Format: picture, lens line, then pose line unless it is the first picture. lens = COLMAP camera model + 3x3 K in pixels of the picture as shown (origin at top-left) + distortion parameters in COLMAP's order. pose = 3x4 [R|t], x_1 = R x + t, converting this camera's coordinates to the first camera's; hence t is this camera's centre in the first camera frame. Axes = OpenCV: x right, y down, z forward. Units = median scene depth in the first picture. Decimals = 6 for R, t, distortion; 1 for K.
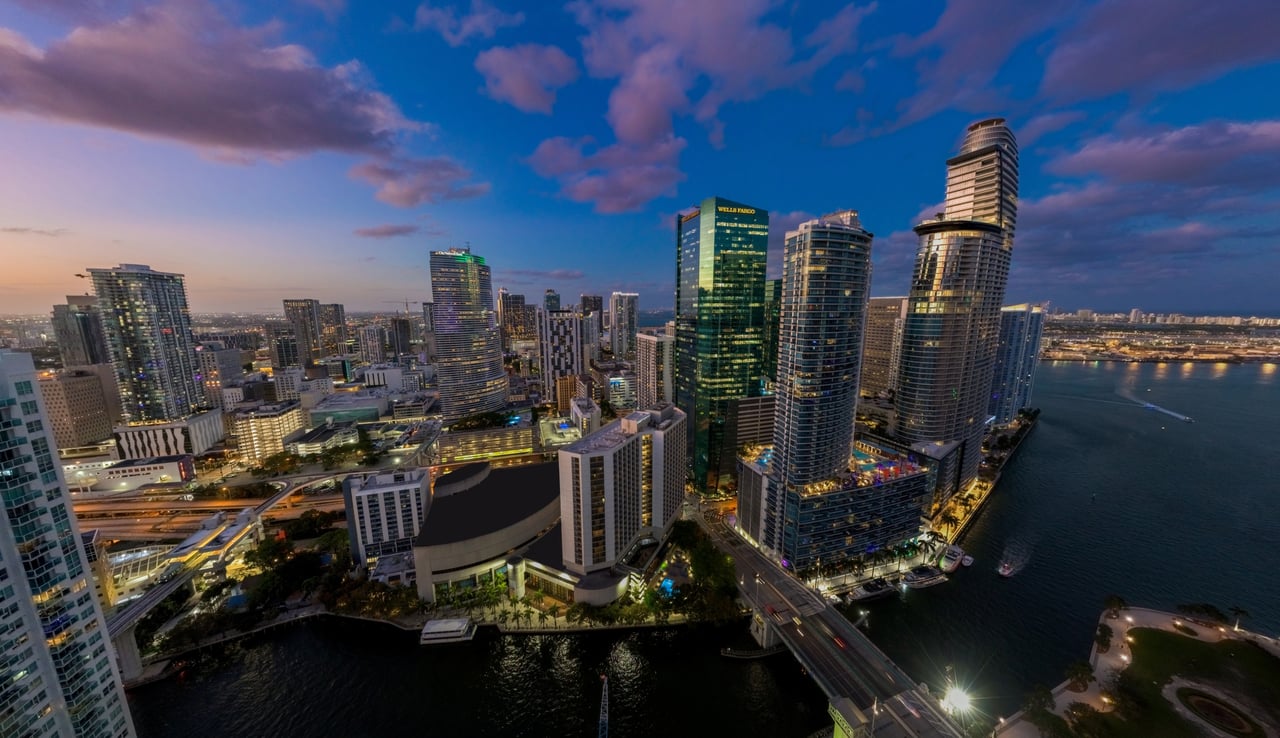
lens RADIAL K [[369.4, 0, 640.0], [0, 369.4, 369.0], [0, 0, 1]] dist [0.000413, -0.000030]
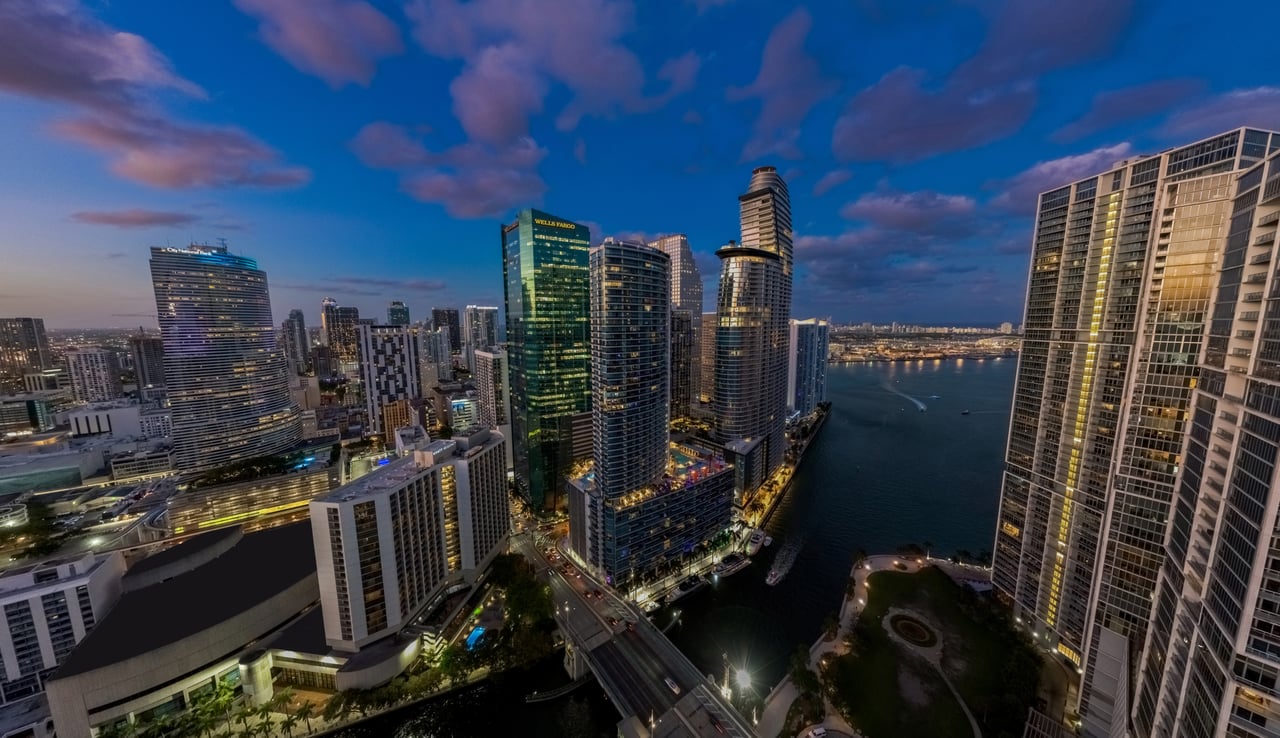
lens RADIAL K [[369.4, 0, 640.0], [0, 369.4, 369.0], [0, 0, 1]] dist [0.000413, -0.000030]
pose [[0.949309, -0.042233, 0.311495, 0.139832], [0.053957, 0.998119, -0.029113, -0.001880], [-0.309679, 0.044445, 0.949802, 0.008832]]
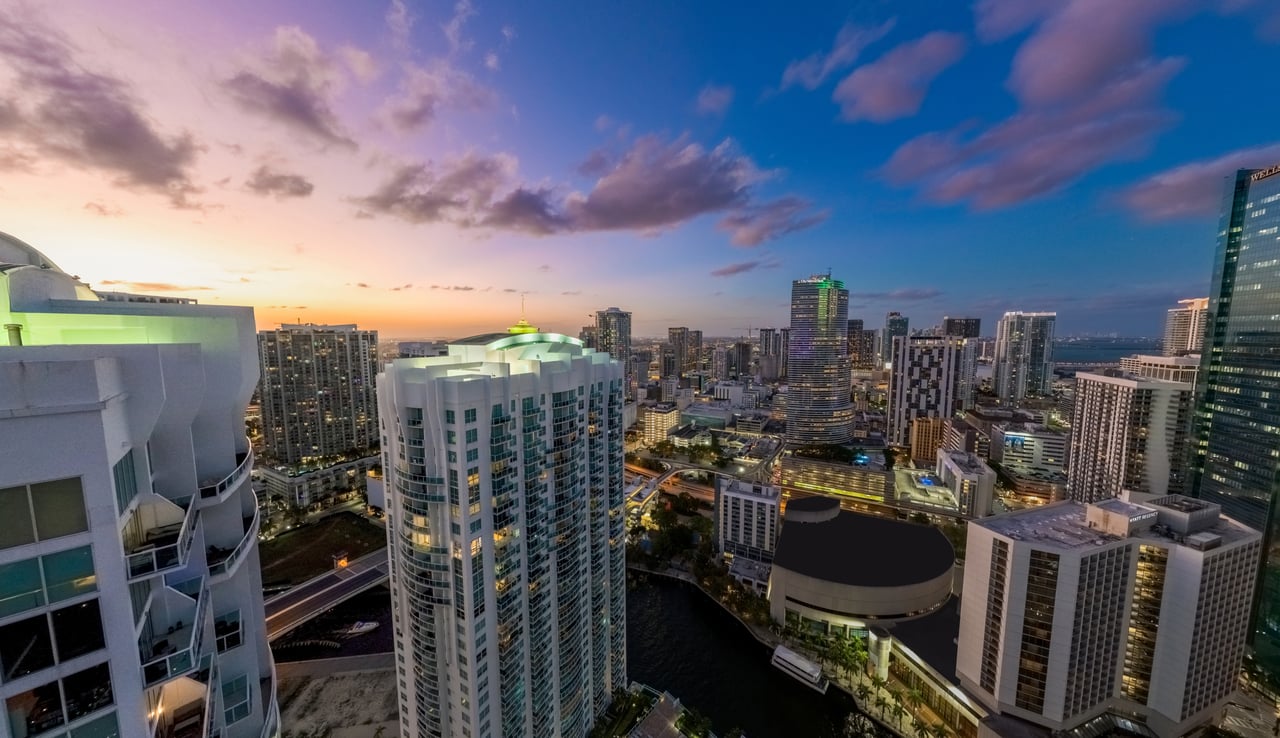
lens RADIAL K [[369.4, 0, 640.0], [0, 369.4, 369.0], [0, 0, 1]] dist [0.000413, -0.000030]
pose [[0.684514, 0.069097, -0.725718, -0.098443], [-0.118846, 0.992757, -0.017576, 0.002990], [0.719247, 0.098280, 0.687768, -0.020006]]
